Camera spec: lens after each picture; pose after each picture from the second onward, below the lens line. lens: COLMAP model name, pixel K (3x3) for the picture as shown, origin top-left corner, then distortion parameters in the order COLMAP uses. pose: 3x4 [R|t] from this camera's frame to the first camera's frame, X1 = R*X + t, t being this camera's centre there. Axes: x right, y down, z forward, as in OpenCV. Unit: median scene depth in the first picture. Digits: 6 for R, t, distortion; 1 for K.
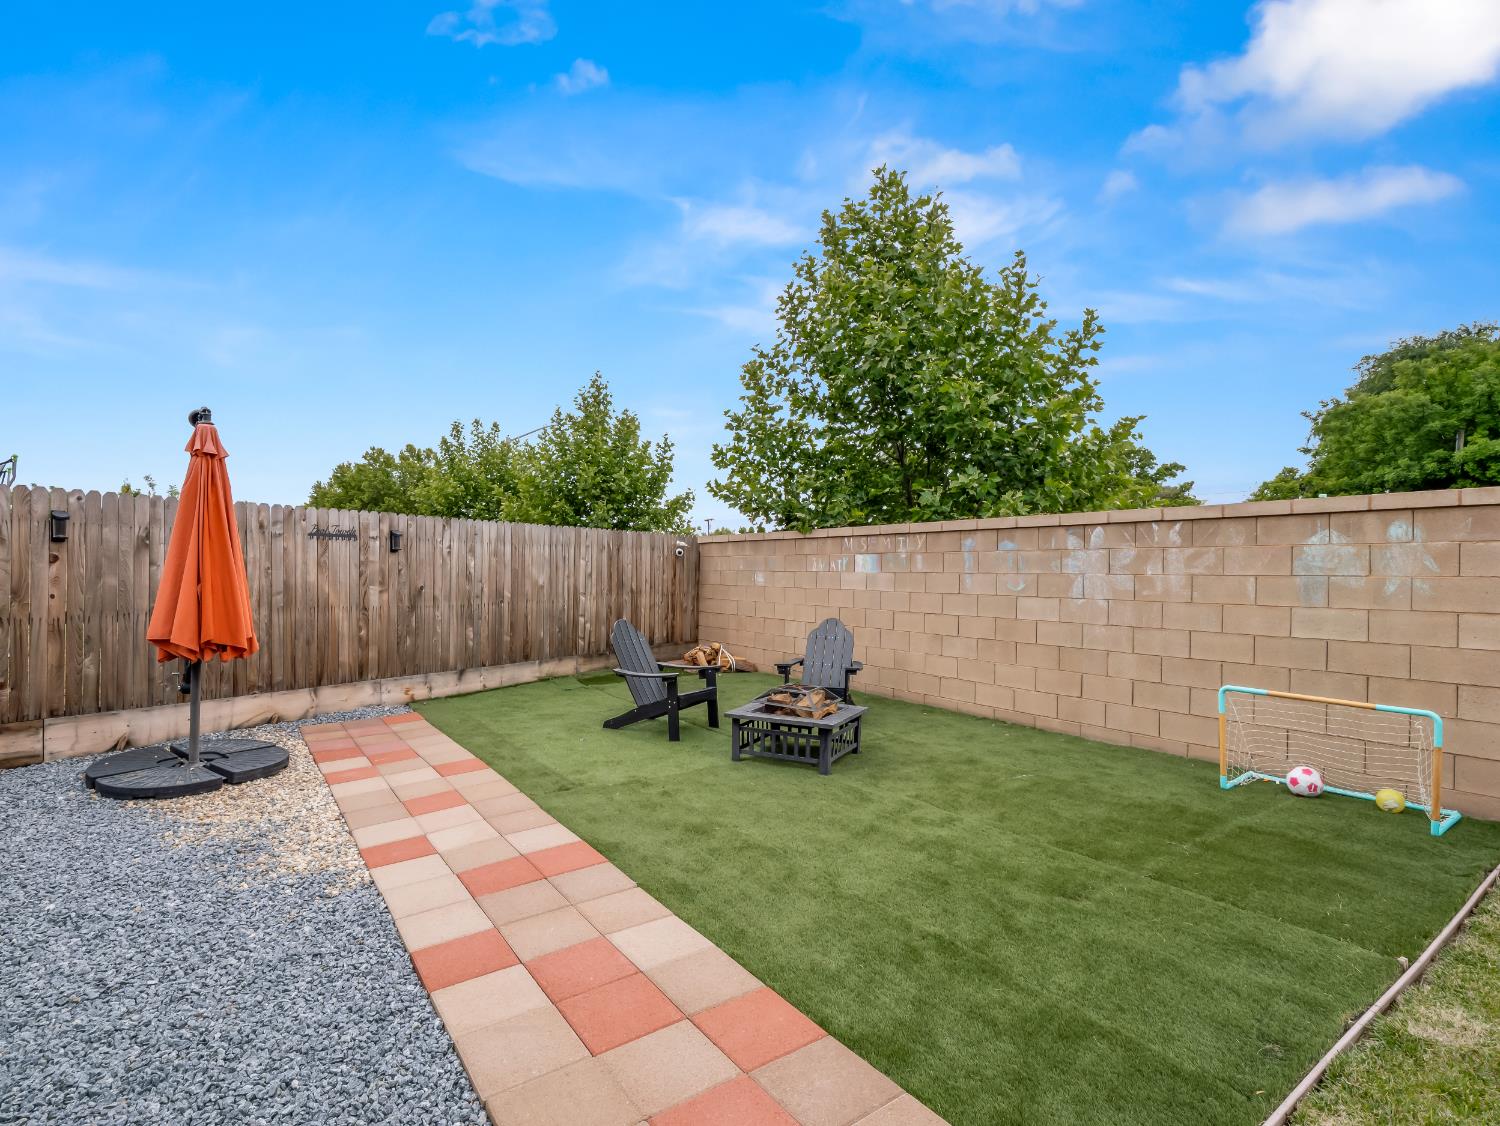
lens RADIAL K [[732.0, 0, 747.6], [0, 732.0, 562.6], [0, 0, 1]] dist [-0.021090, -0.001334]
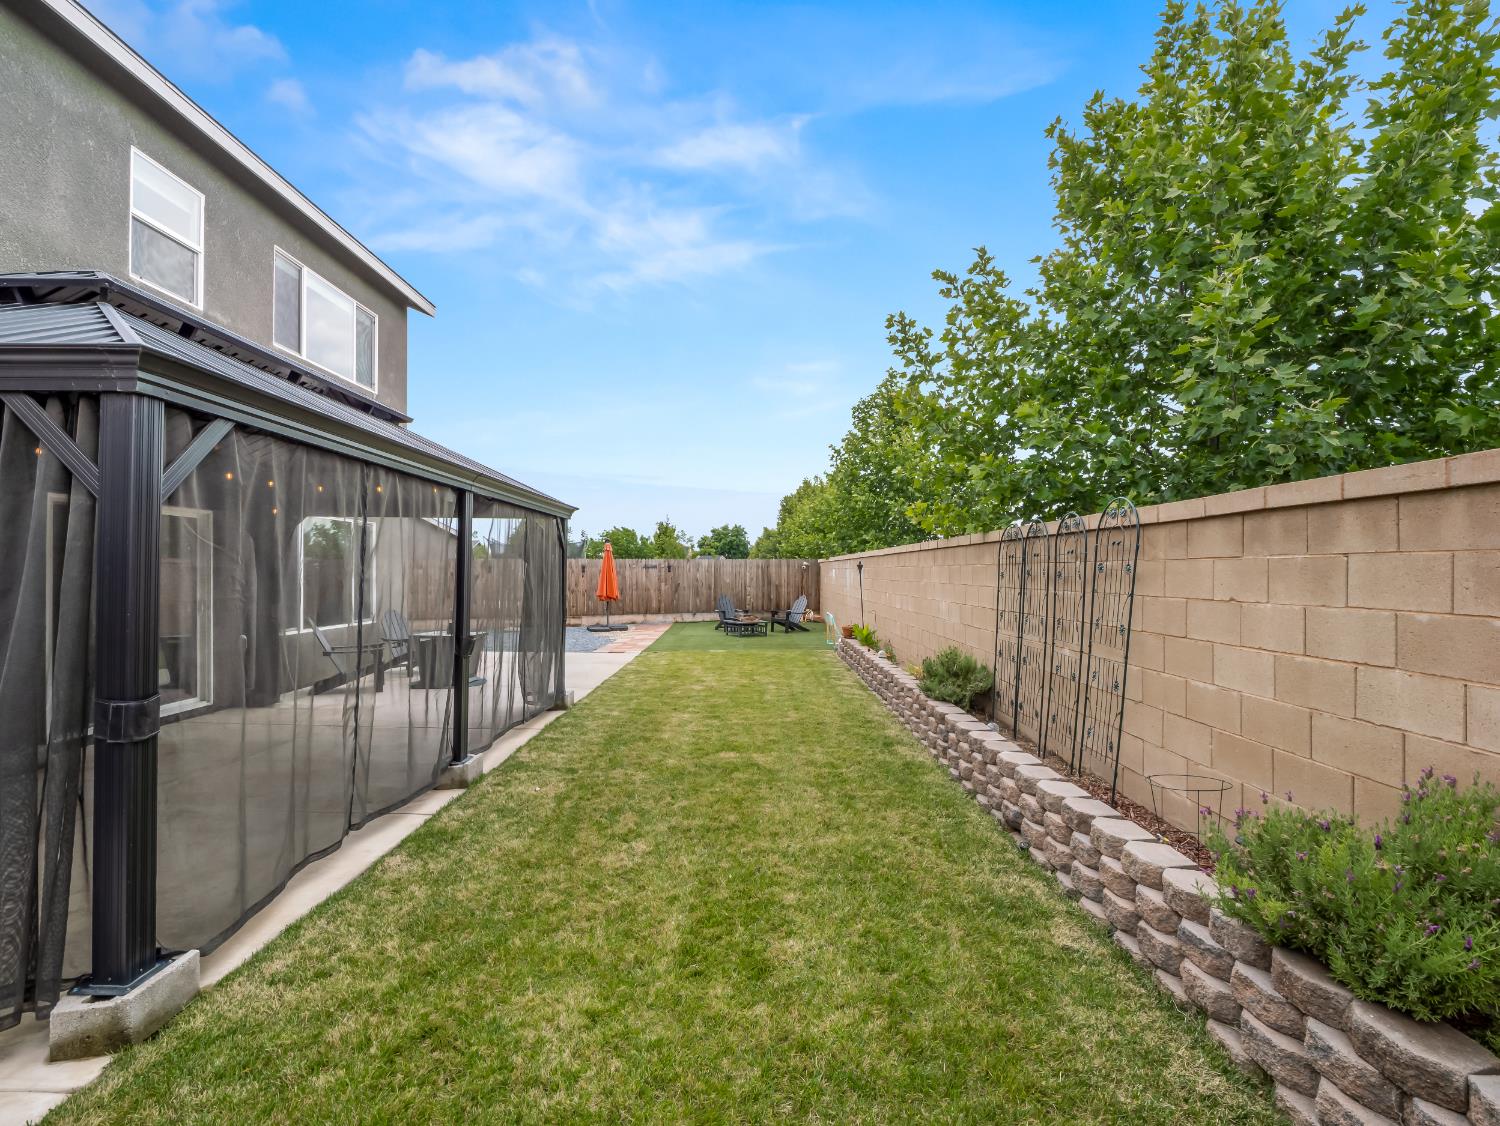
lens RADIAL K [[732.0, 0, 749.5], [0, 732.0, 568.0], [0, 0, 1]] dist [-0.021090, -0.001334]
pose [[0.808033, -0.015484, -0.588934, 5.580418], [0.018901, 0.999821, -0.000353, -0.083164], [0.588834, -0.010846, 0.808181, -4.463413]]
